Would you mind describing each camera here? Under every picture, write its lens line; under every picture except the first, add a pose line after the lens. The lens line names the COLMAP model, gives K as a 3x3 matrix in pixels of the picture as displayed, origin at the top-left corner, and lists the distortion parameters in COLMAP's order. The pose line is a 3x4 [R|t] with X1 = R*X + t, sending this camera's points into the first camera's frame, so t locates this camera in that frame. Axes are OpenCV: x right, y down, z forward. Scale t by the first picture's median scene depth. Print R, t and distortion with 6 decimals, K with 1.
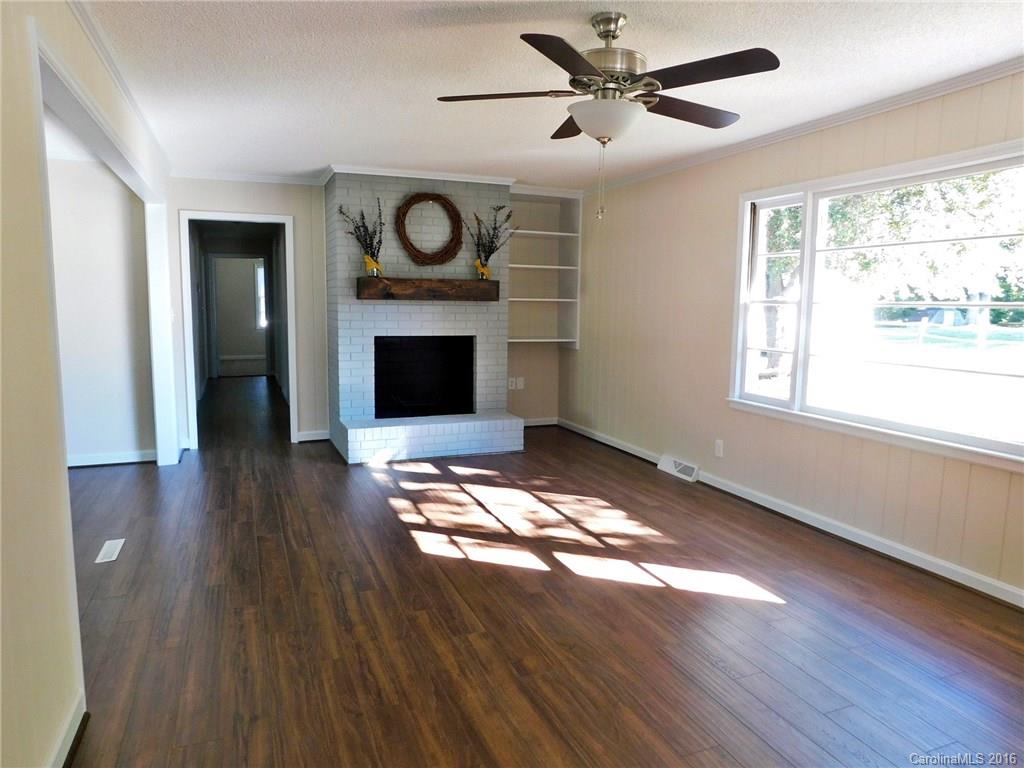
lens RADIAL K [[678.4, 0, 508.4], [0, 678.4, 380.8], [0, 0, 1]] dist [-0.035549, 0.021873]
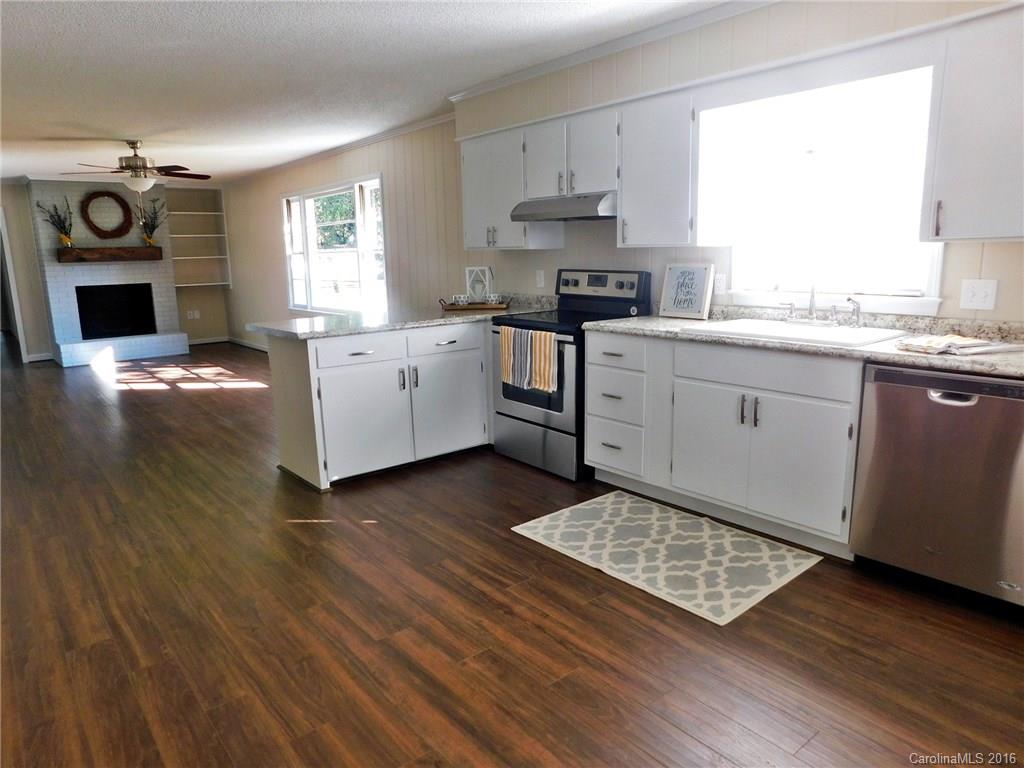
lens RADIAL K [[678.4, 0, 517.4], [0, 678.4, 385.3], [0, 0, 1]] dist [-0.035549, 0.021873]
pose [[0.947721, -0.094676, 0.304732, 0.265933], [0.070053, 0.993405, 0.090770, 0.088483], [-0.311316, -0.064677, 0.948103, -0.763988]]
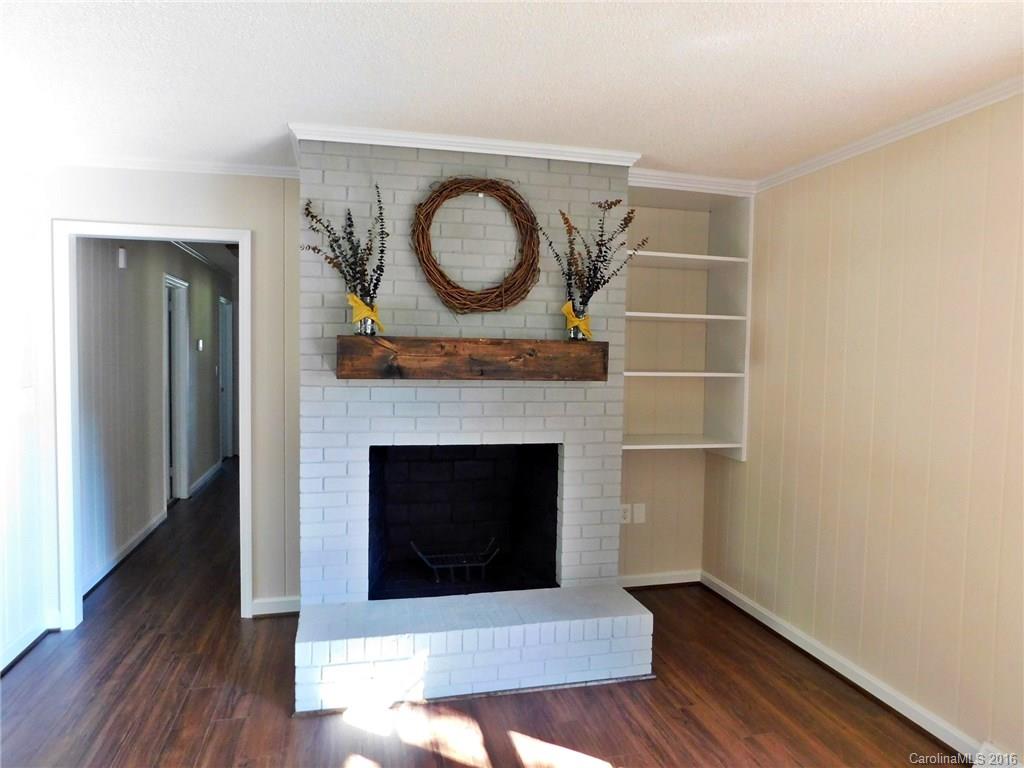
lens RADIAL K [[678.4, 0, 513.3], [0, 678.4, 387.0], [0, 0, 1]] dist [-0.035549, 0.021873]
pose [[0.990882, 0.011550, -0.134234, -0.015678], [-0.020275, 0.997756, -0.063813, -0.079126], [0.133195, 0.065953, 0.988893, 0.481011]]
